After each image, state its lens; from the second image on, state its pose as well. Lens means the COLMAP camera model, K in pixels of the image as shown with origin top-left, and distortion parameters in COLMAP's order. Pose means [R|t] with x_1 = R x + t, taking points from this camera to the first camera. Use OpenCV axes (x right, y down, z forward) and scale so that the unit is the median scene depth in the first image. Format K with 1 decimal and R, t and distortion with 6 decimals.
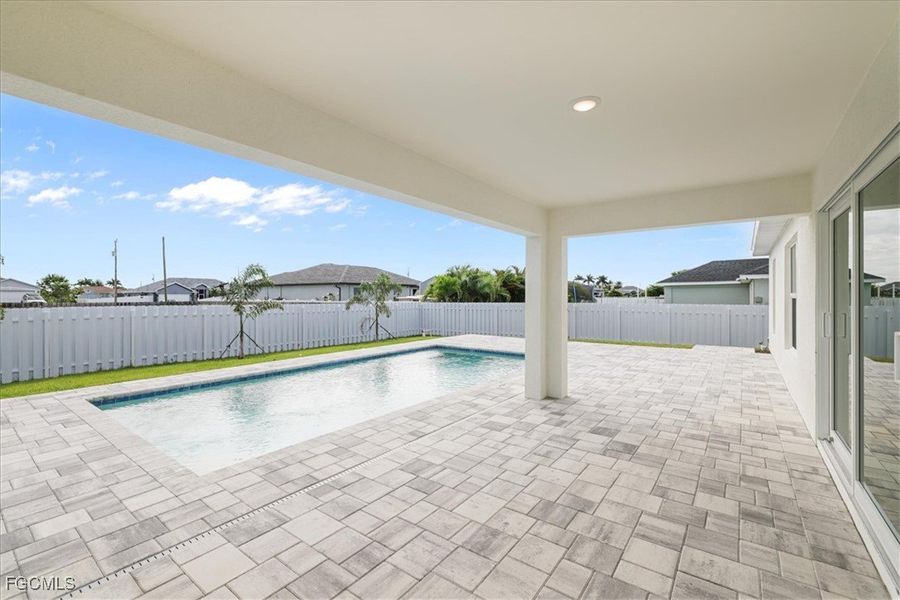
lens RADIAL K [[389.9, 0, 450.4], [0, 389.9, 301.0], [0, 0, 1]] dist [0.000702, -0.000928]
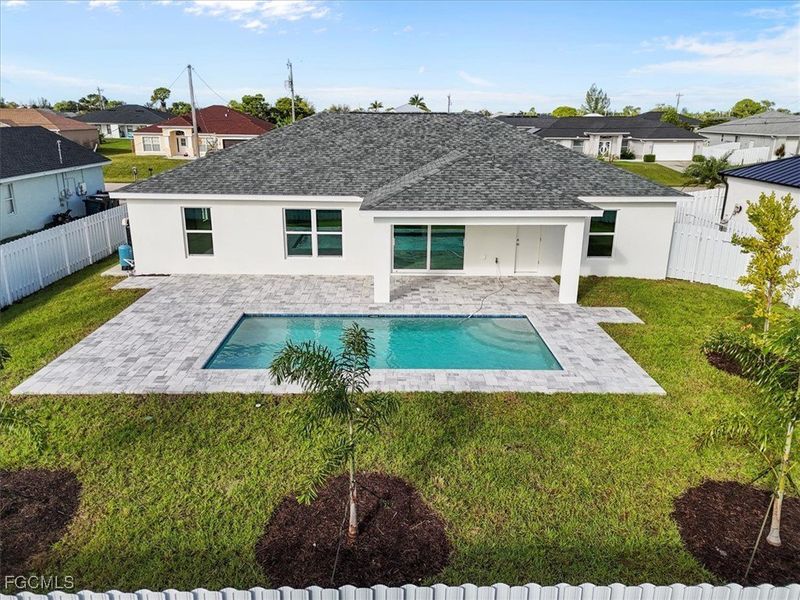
lens RADIAL K [[599.4, 0, 400.8], [0, 599.4, 298.6], [0, 0, 1]] dist [0.034853, -0.000132]
pose [[-0.612409, -0.233157, 0.755376, -1.888808], [0.000201, 0.955472, 0.295082, -0.595615], [-0.790541, 0.180862, -0.585093, 2.374035]]
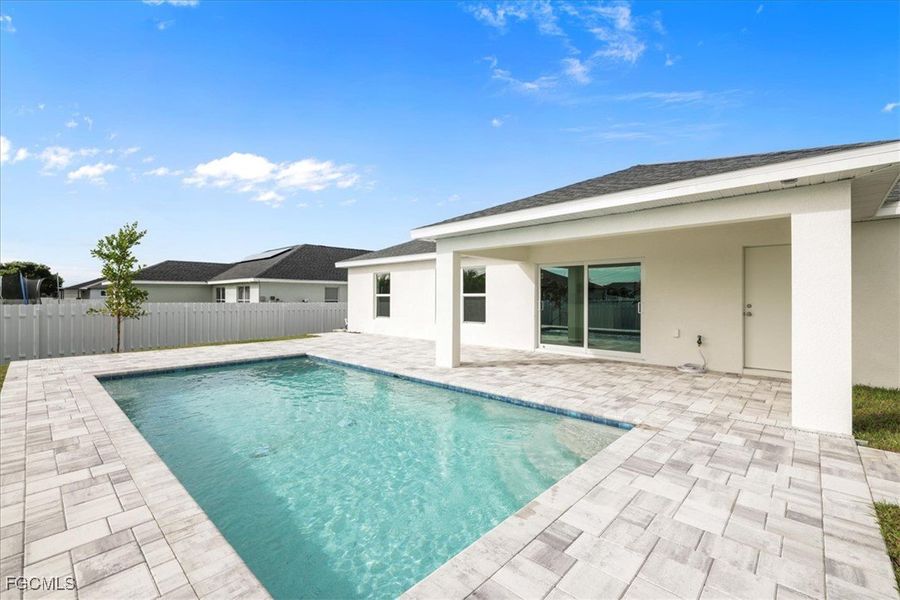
lens RADIAL K [[389.9, 0, 449.6], [0, 389.9, 295.7], [0, 0, 1]] dist [0.000702, -0.000928]
pose [[0.105789, 0.004083, 0.994380, -1.009344], [0.011497, 0.999920, -0.005329, -0.001015], [-0.994322, 0.011996, 0.105734, 0.733975]]
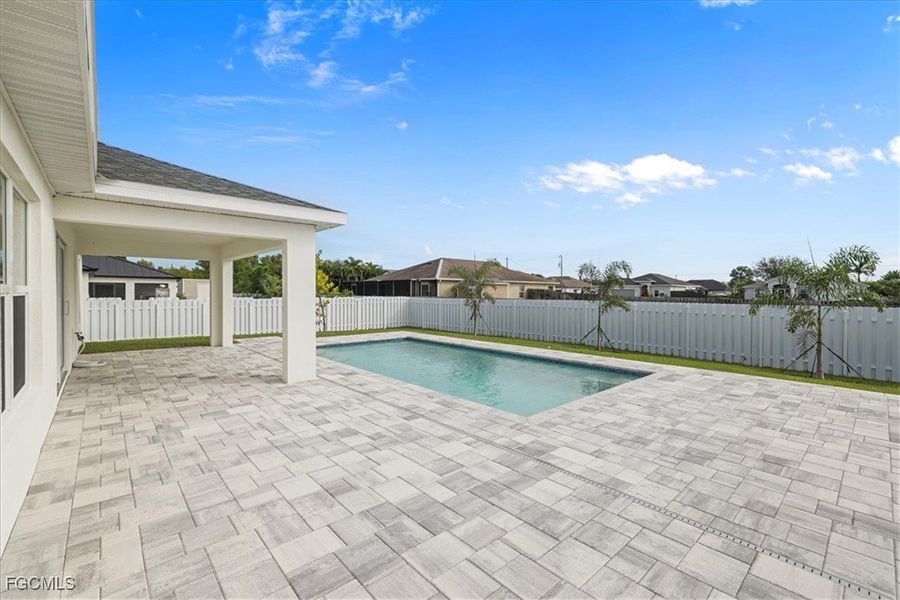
lens RADIAL K [[389.9, 0, 449.2], [0, 389.9, 298.2], [0, 0, 1]] dist [0.000702, -0.000928]
pose [[-0.199735, 0.013026, -0.979763, 1.102352], [-0.016169, 0.999732, 0.016588, -0.018949], [0.979717, 0.019155, -0.199471, 1.431876]]
